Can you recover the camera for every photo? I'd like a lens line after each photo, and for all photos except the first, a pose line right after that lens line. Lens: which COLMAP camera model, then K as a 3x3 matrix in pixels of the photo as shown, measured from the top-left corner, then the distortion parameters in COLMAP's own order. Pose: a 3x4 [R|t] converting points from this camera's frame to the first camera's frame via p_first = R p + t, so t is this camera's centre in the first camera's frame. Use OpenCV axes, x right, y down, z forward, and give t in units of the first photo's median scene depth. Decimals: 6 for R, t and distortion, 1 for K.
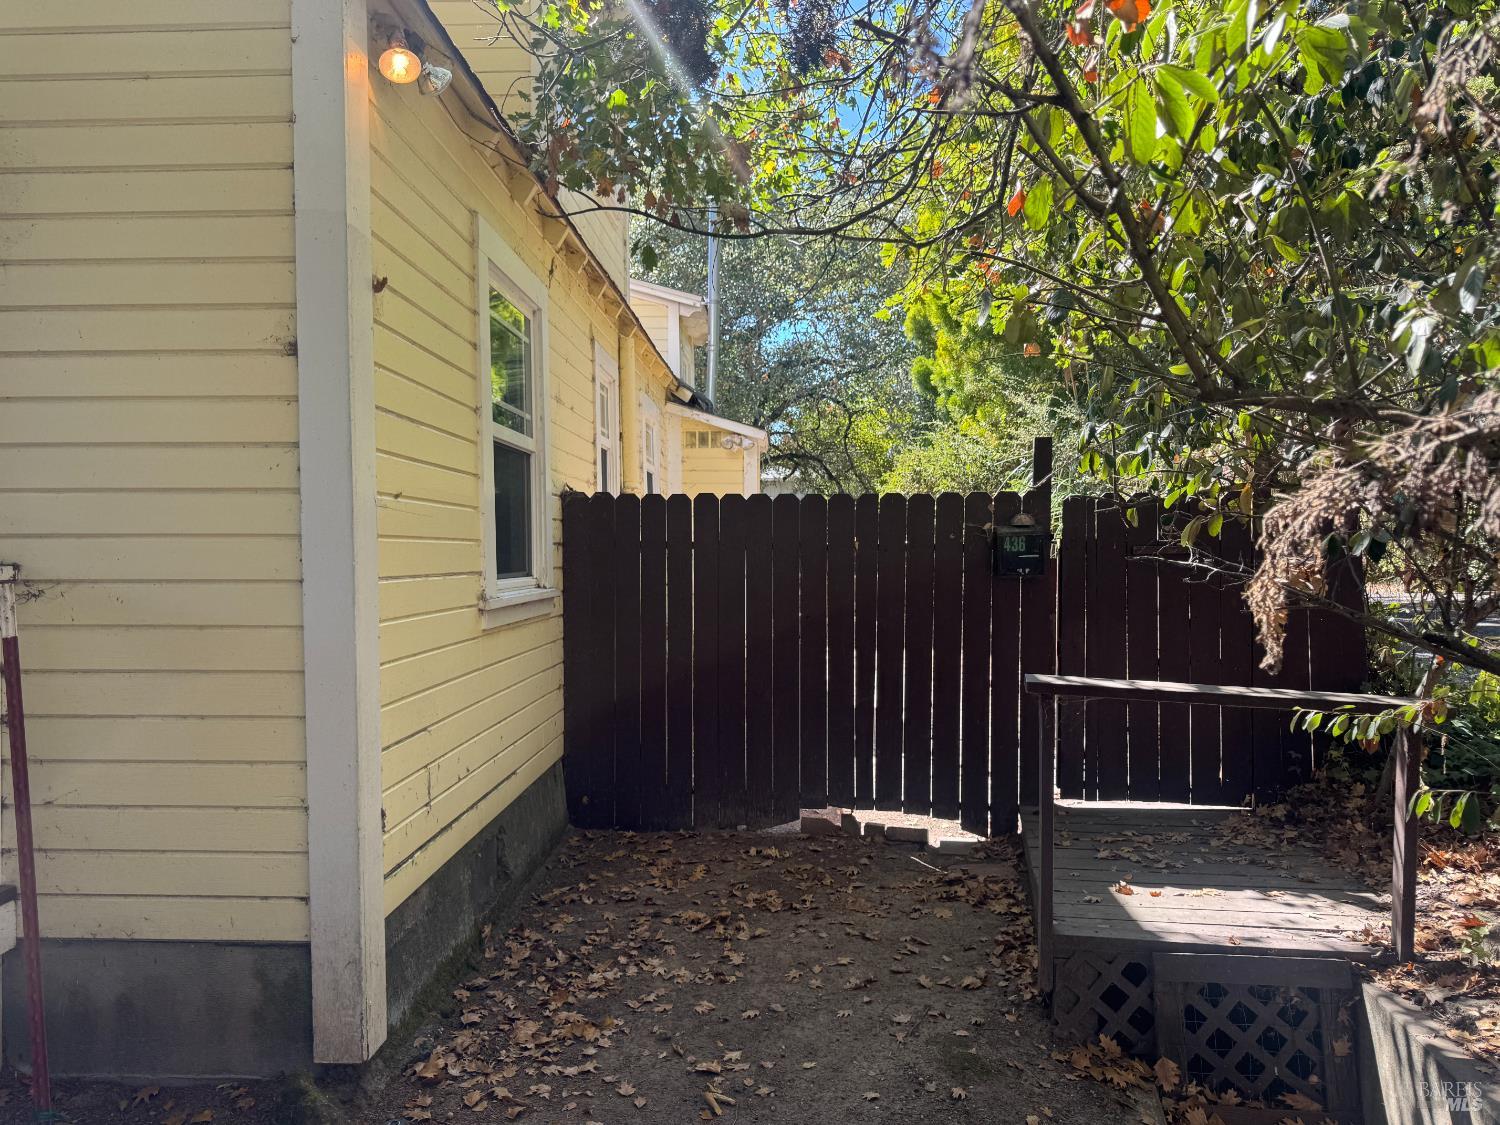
lens RADIAL K [[1067.1, 0, 748.5], [0, 1067.1, 572.2], [0, 0, 1]] dist [0.084516, -0.114602]
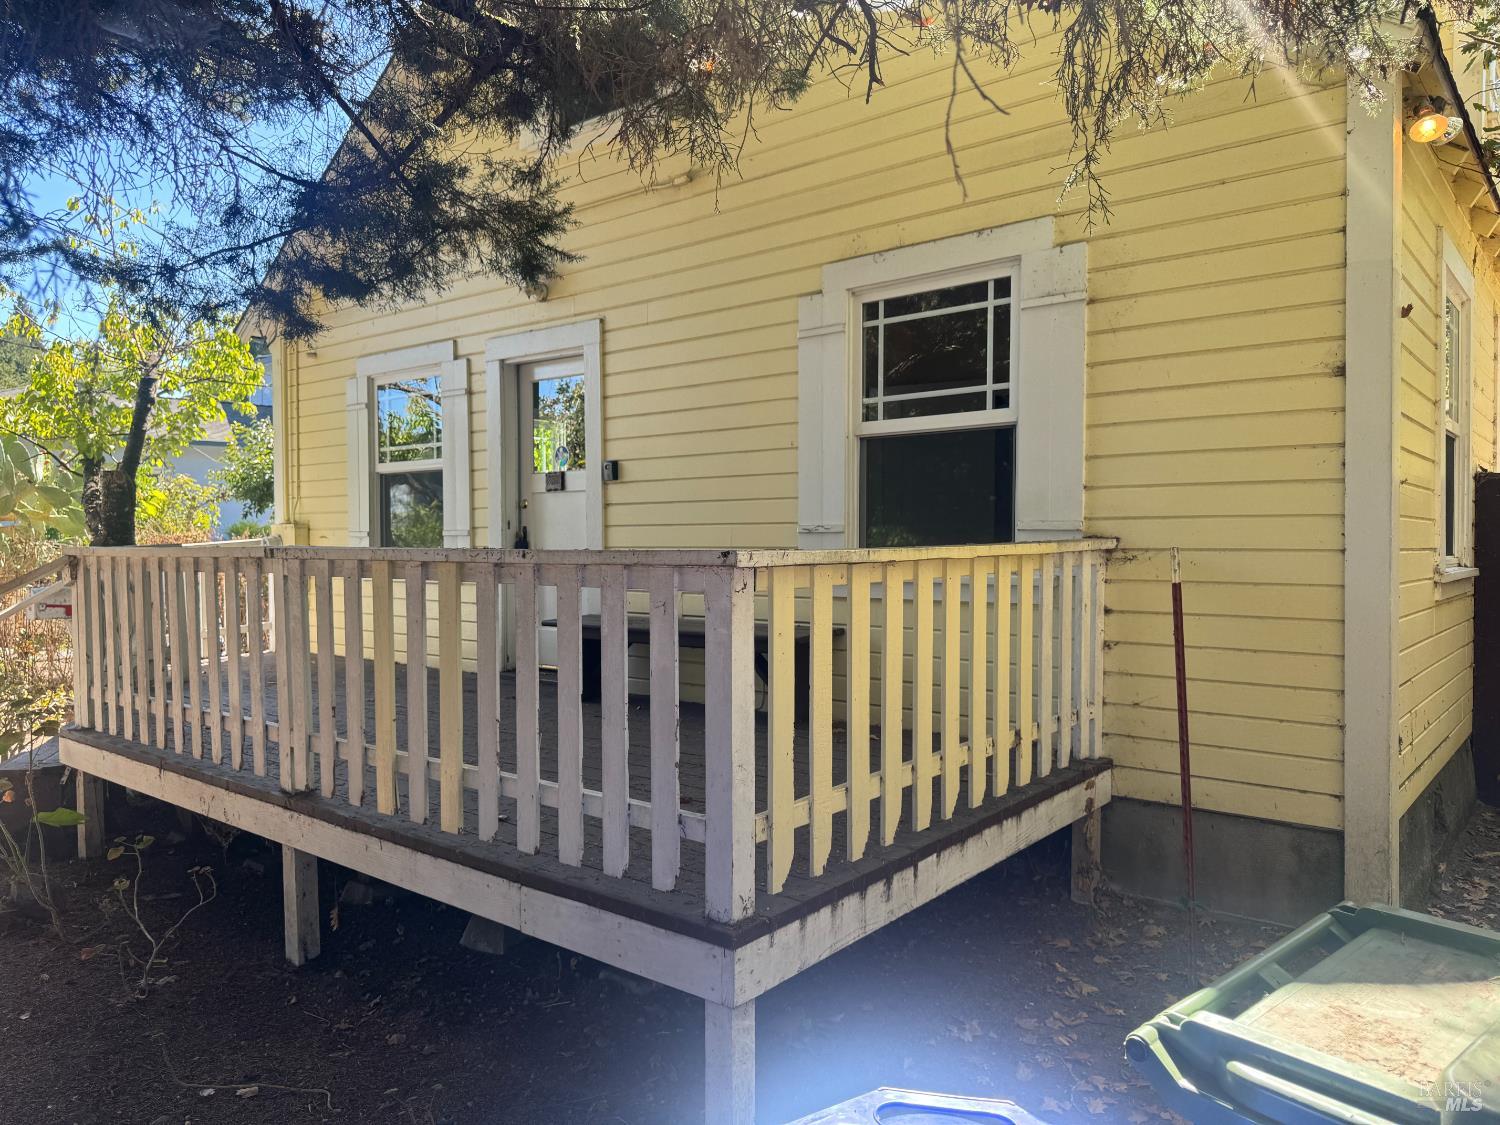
lens RADIAL K [[1067.1, 0, 748.5], [0, 1067.1, 572.2], [0, 0, 1]] dist [0.084516, -0.114602]
pose [[0.795221, 0.019012, -0.606022, -0.191752], [-0.013292, 0.999815, 0.013925, 0.025472], [0.606174, -0.003018, 0.795326, -0.453687]]
